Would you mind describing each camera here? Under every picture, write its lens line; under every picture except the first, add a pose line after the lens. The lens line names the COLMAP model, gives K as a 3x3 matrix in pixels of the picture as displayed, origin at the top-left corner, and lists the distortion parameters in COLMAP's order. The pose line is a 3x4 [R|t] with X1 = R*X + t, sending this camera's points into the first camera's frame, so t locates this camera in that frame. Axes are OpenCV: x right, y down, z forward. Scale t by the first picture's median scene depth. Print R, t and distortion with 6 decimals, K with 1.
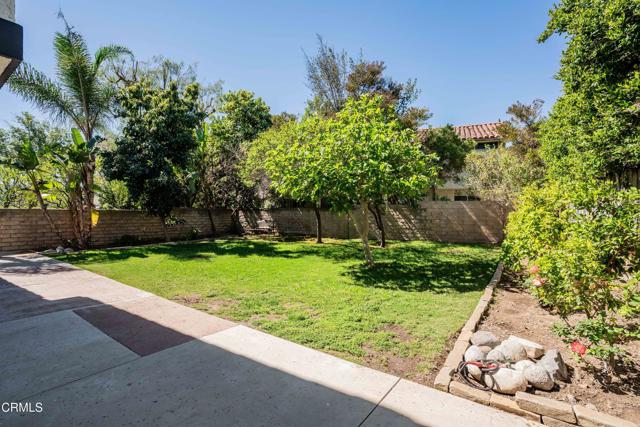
lens RADIAL K [[303.9, 0, 319.9], [0, 303.9, 214.8], [0, 0, 1]] dist [-0.001921, 0.000064]
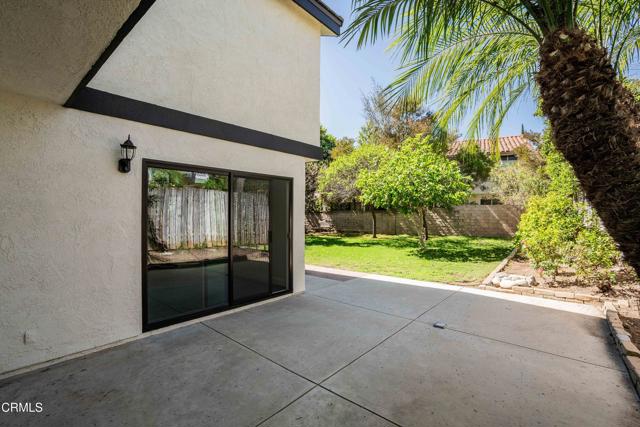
lens RADIAL K [[303.9, 0, 320.1], [0, 303.9, 214.4], [0, 0, 1]] dist [-0.001921, 0.000064]
pose [[0.997978, -0.006672, -0.063208, -0.172080], [0.006408, 0.999970, -0.004368, -0.003764], [0.063235, 0.003954, 0.997991, -0.355014]]
